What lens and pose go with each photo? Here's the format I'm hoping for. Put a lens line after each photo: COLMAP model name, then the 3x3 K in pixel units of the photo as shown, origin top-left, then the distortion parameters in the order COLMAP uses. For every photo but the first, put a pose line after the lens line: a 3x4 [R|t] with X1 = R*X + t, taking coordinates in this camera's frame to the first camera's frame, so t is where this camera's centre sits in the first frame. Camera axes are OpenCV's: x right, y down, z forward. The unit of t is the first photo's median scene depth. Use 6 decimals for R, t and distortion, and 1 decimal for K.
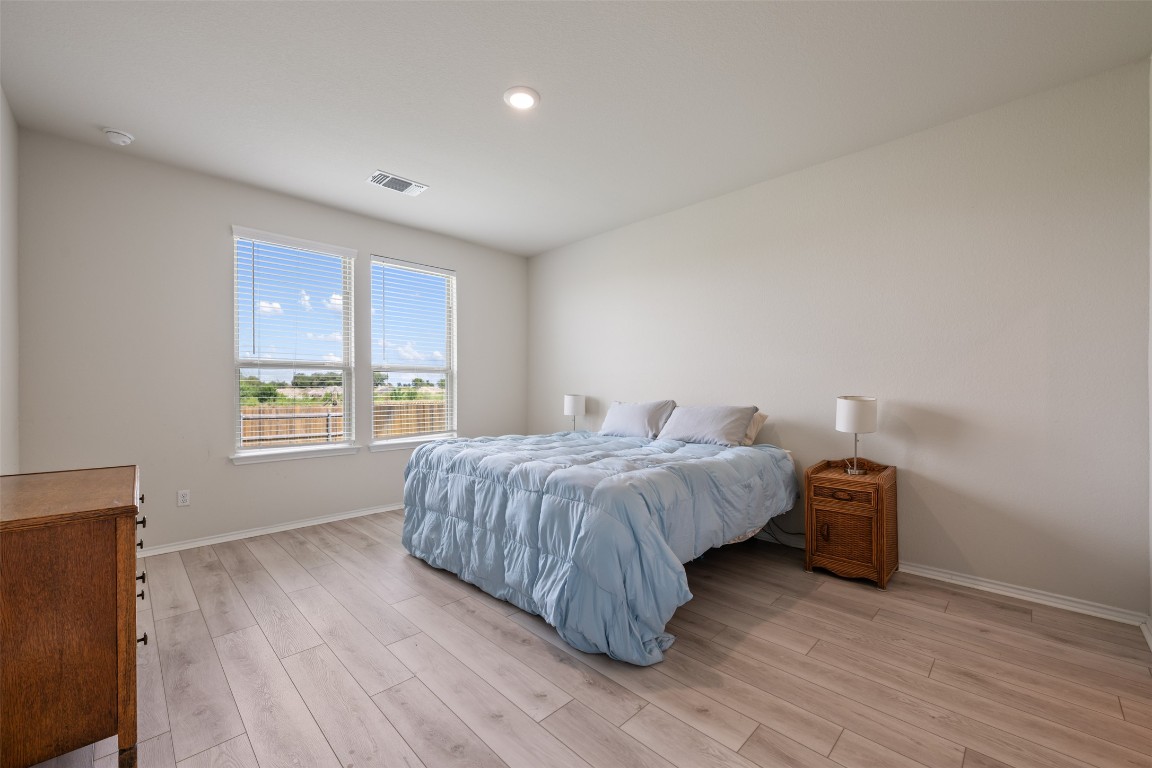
lens RADIAL K [[459.8, 0, 576.0], [0, 459.8, 384.0], [0, 0, 1]] dist [-0.002218, -0.000226]
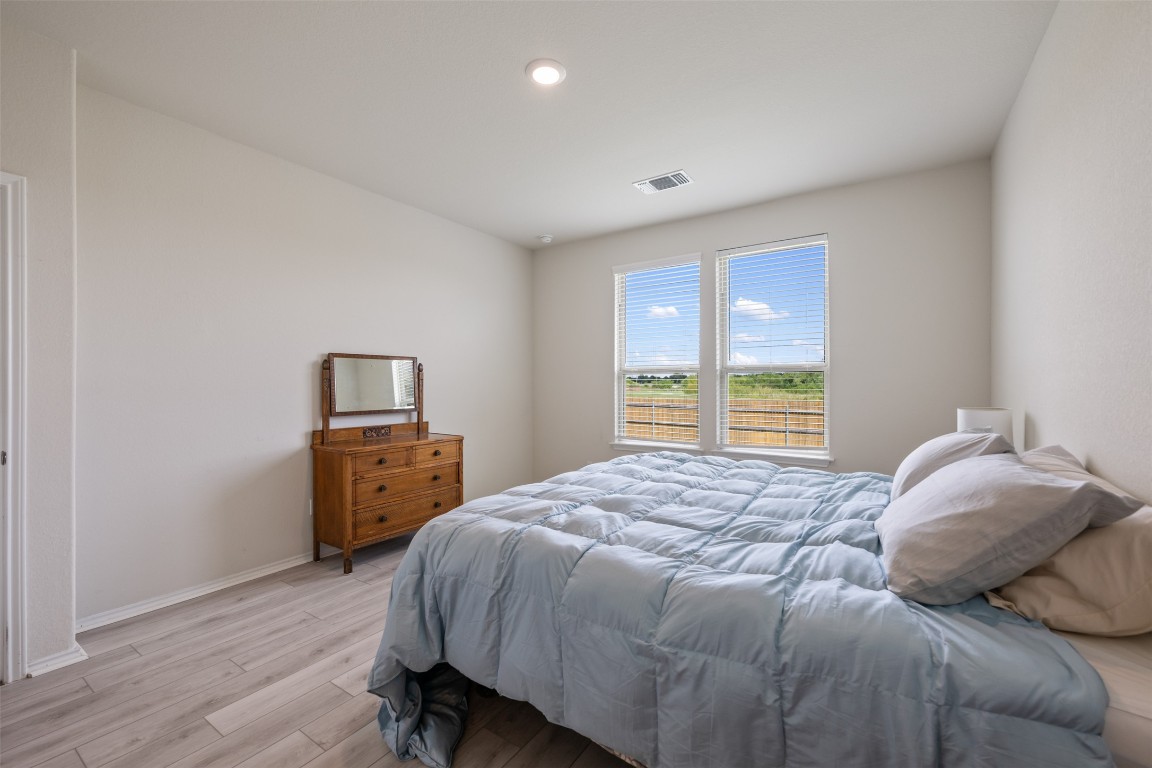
lens RADIAL K [[474.1, 0, 575.5], [0, 474.1, 380.9], [0, 0, 1]] dist [-0.000935, -0.000185]
pose [[0.188155, -0.006567, -0.982117, 0.820194], [0.005679, 0.999968, -0.005599, -0.016653], [0.982123, -0.004524, 0.188186, 0.918890]]
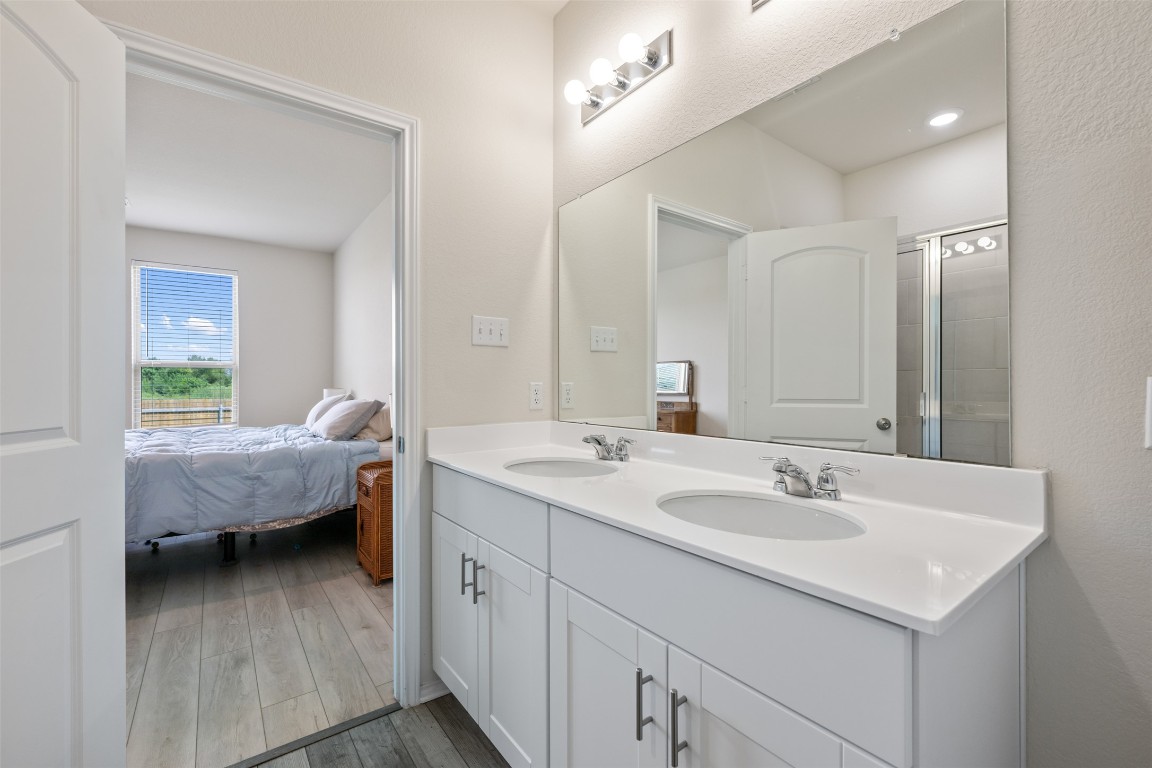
lens RADIAL K [[490.7, 0, 575.6], [0, 490.7, 382.6], [0, 0, 1]] dist [-0.001971, -0.000022]
pose [[0.988361, -0.004328, -0.152065, 1.345896], [0.006048, 0.999923, 0.010855, 0.000789], [0.152006, -0.011649, 0.988311, 0.025035]]
